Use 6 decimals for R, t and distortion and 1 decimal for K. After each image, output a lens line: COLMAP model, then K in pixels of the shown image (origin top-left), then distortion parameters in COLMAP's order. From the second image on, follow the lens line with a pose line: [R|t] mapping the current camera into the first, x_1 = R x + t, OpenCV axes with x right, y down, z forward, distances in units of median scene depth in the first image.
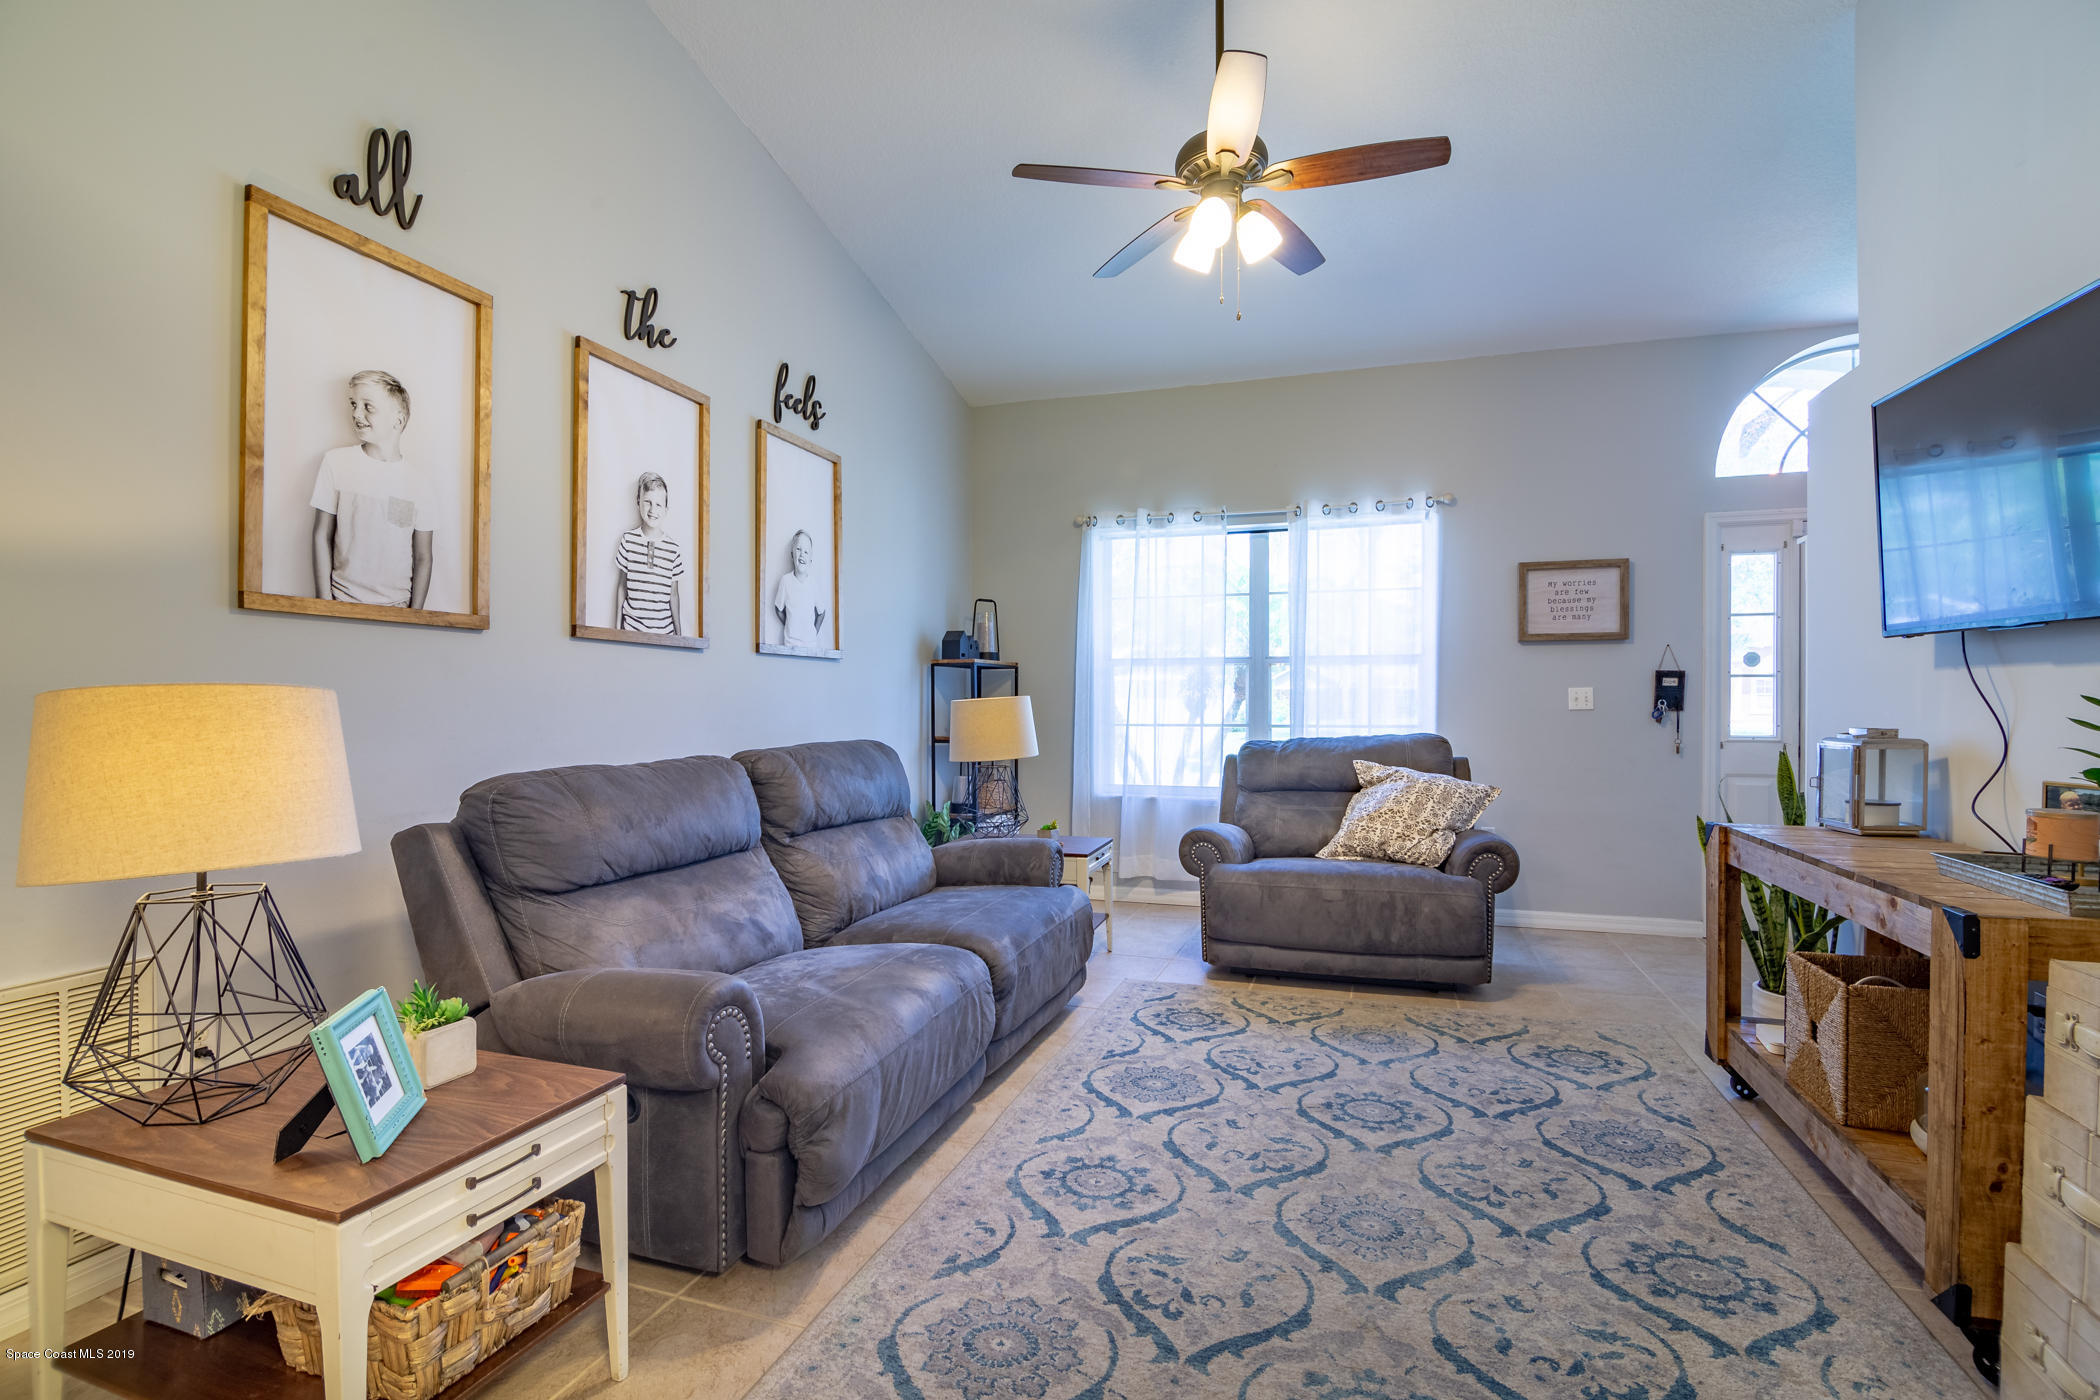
lens RADIAL K [[949.5, 0, 1055.7], [0, 949.5, 698.0], [0, 0, 1]] dist [-0.003237, -0.000368]
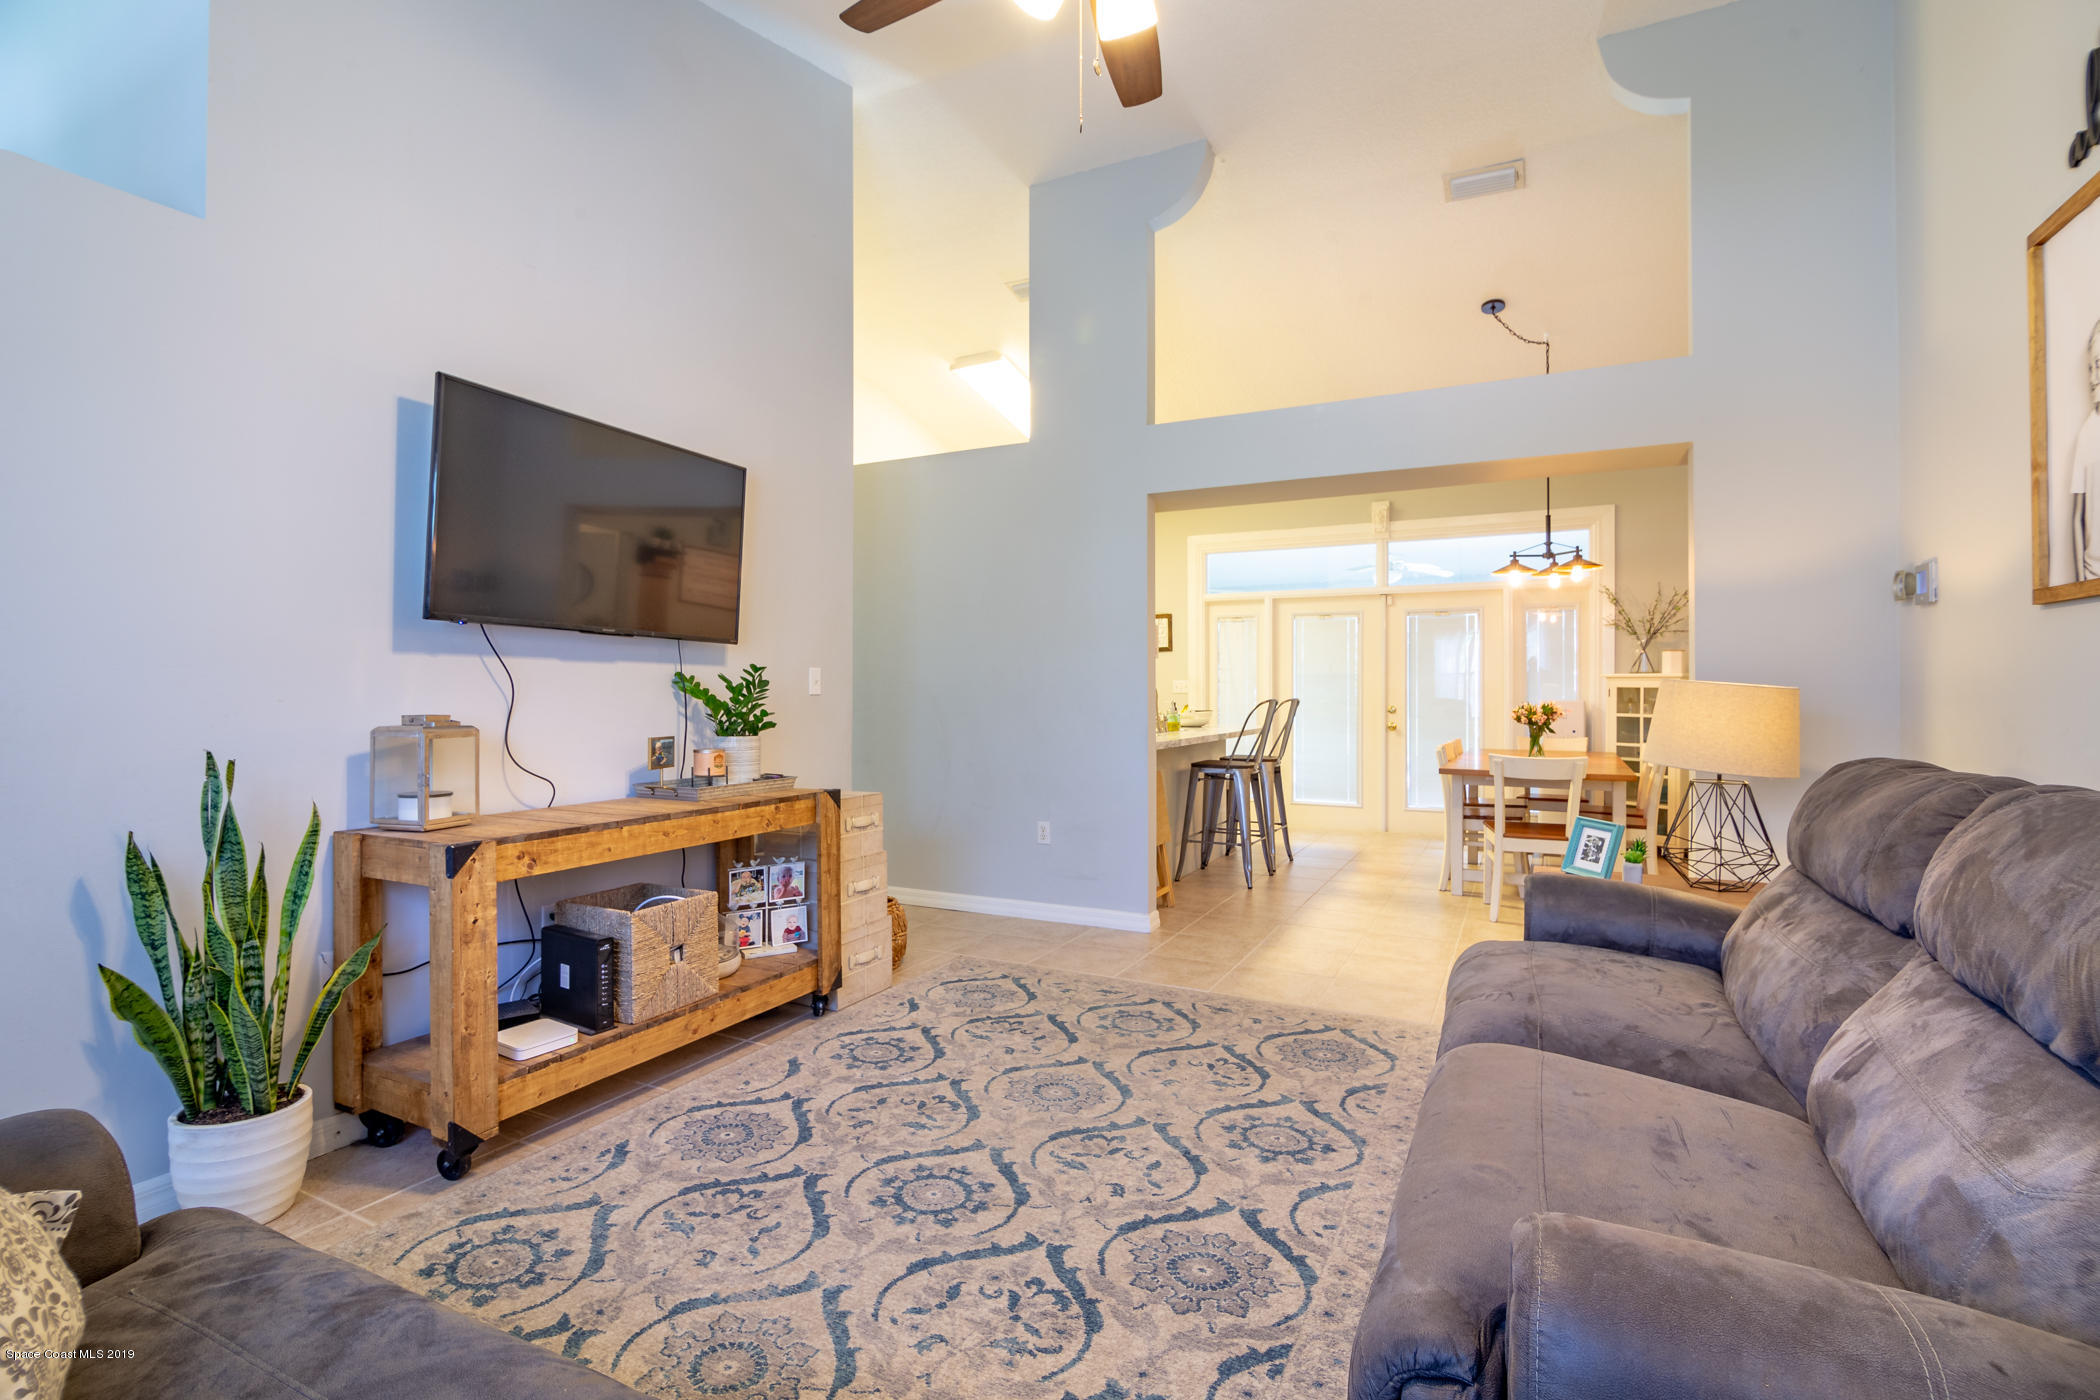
lens RADIAL K [[949.5, 0, 1036.3], [0, 949.5, 697.6], [0, 0, 1]] dist [-0.003237, -0.000368]
pose [[-0.987828, -0.002230, 0.155534, 0.138641], [-0.001775, 0.999994, 0.003066, 0.014390], [-0.155540, 0.002752, -0.987826, 1.979212]]
